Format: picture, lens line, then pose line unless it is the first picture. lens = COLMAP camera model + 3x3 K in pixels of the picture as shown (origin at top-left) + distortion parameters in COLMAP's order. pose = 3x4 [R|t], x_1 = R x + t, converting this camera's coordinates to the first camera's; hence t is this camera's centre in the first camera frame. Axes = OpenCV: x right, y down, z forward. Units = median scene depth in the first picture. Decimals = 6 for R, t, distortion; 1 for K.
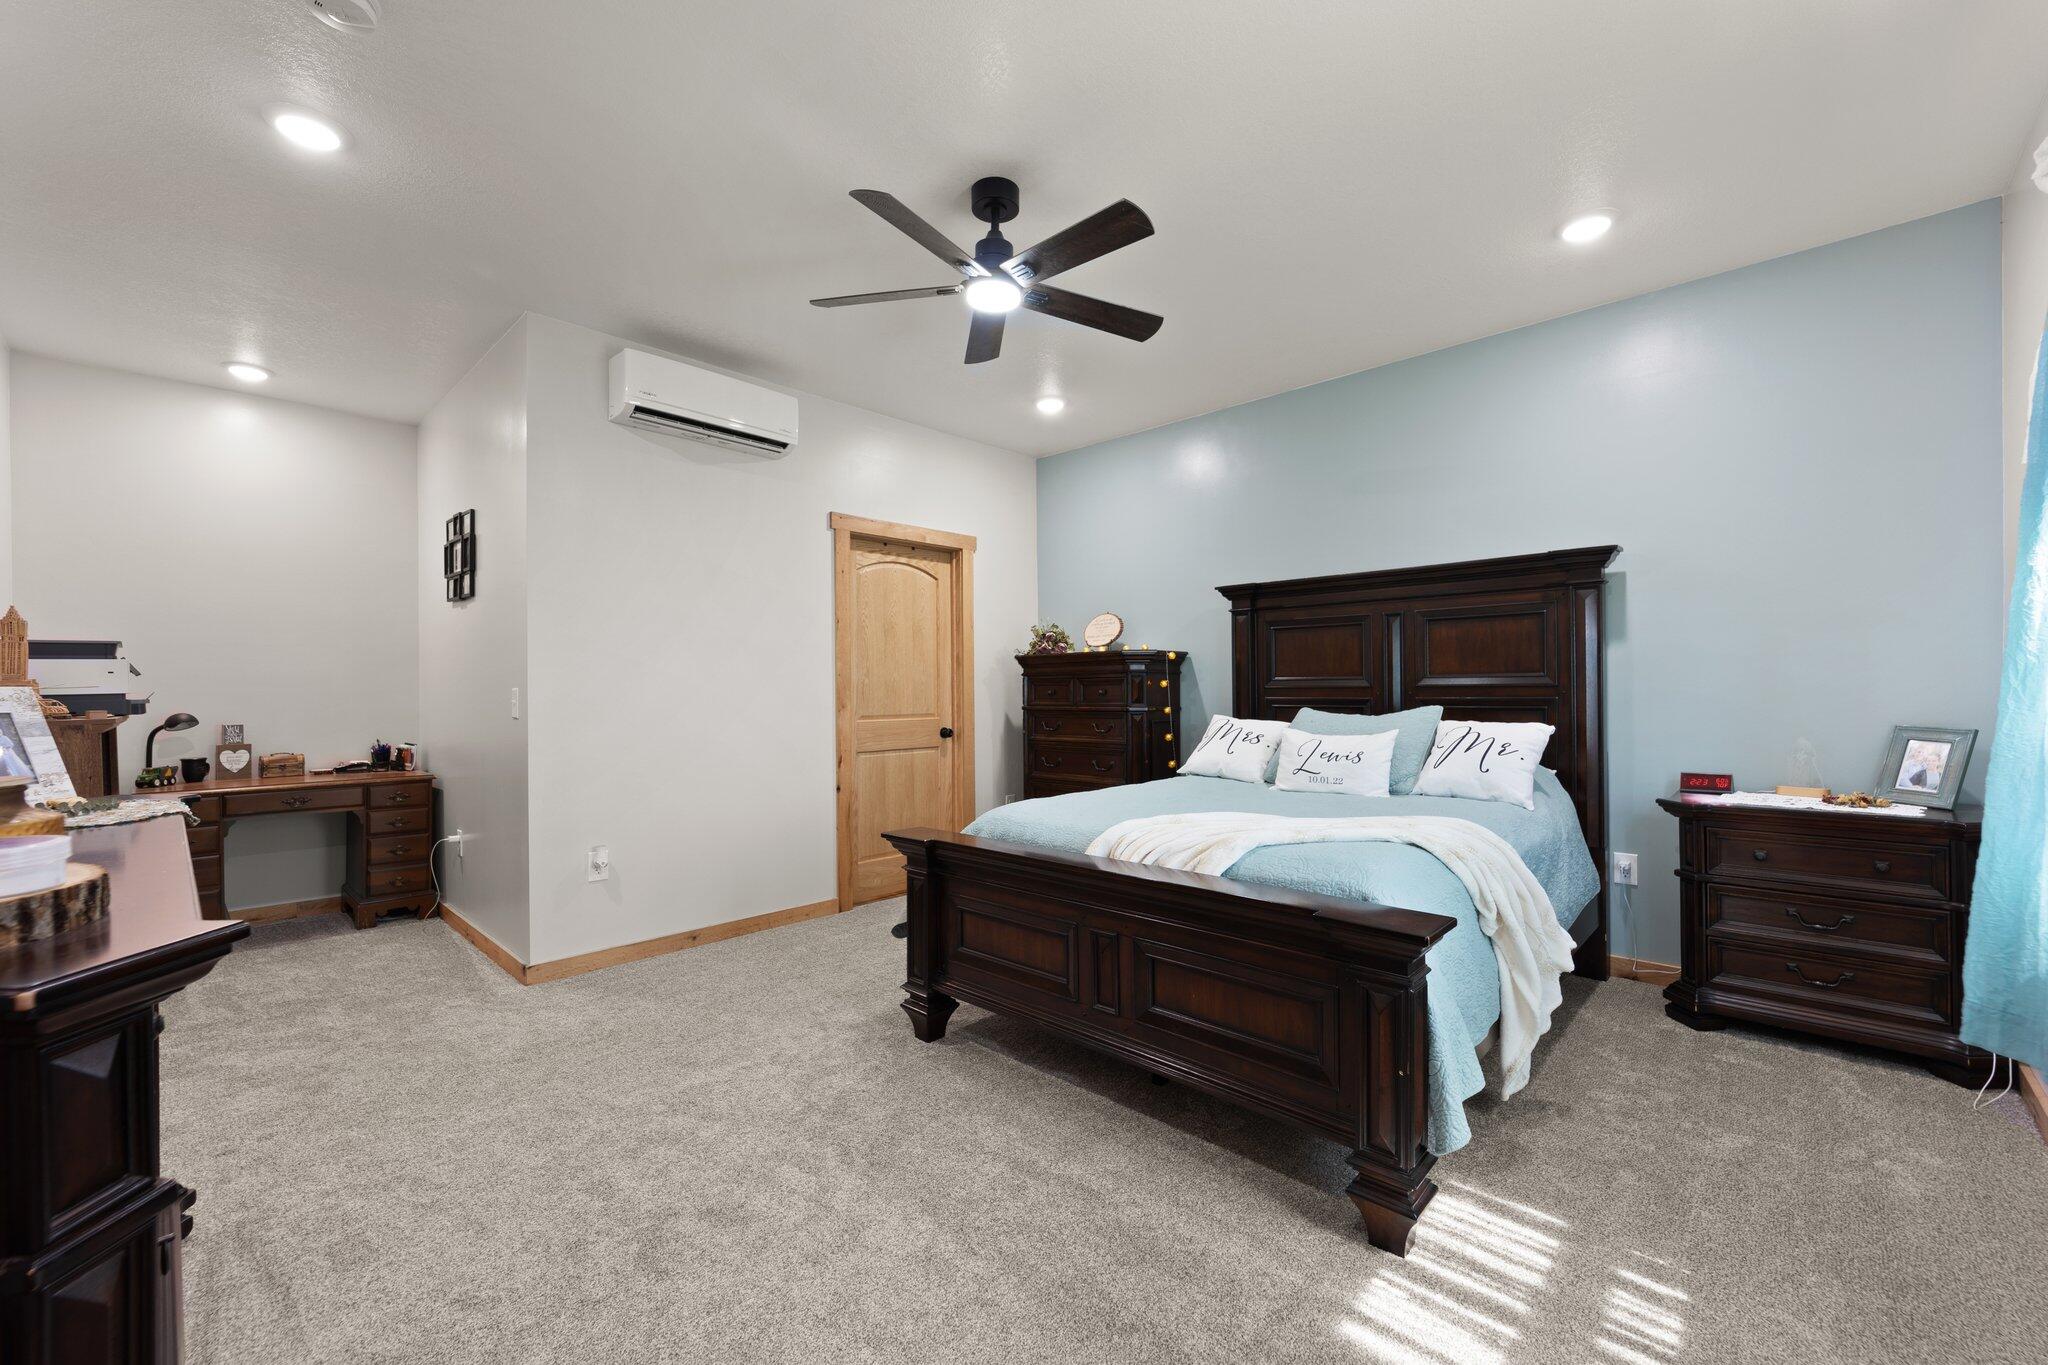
lens RADIAL K [[820.1, 0, 1024.9], [0, 820.1, 691.0], [0, 0, 1]] dist [-0.000174, -0.000002]
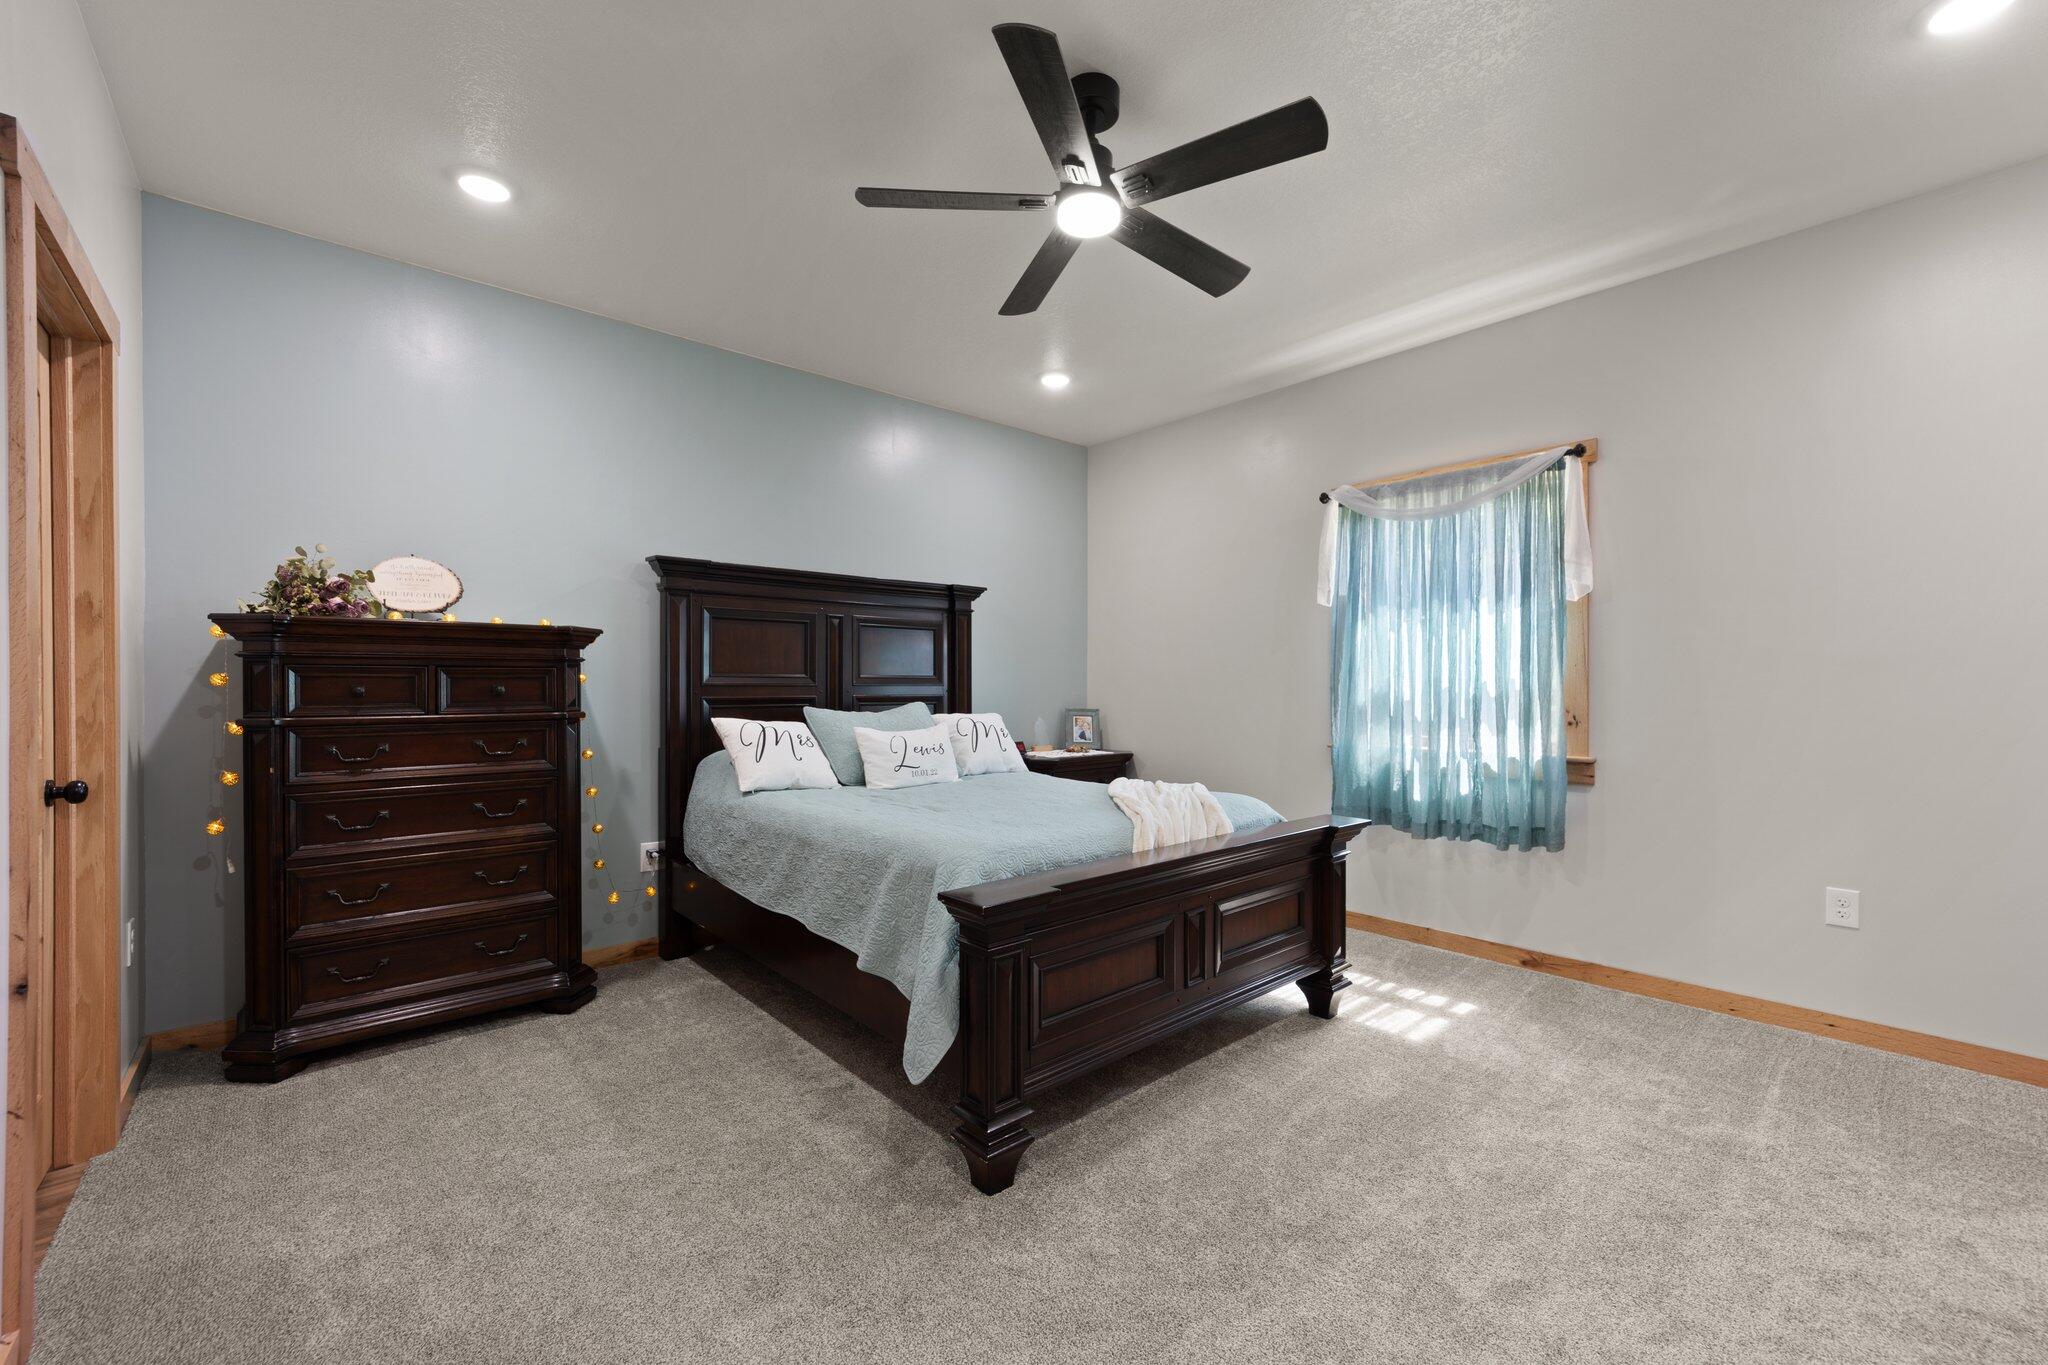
lens RADIAL K [[820.1, 0, 1024.9], [0, 820.1, 691.0], [0, 0, 1]] dist [-0.000174, -0.000002]
pose [[0.089808, 0.001649, 0.995958, -0.674958], [-0.000294, 0.999999, -0.001629, 0.003951], [-0.995959, -0.000147, 0.089808, 0.762561]]
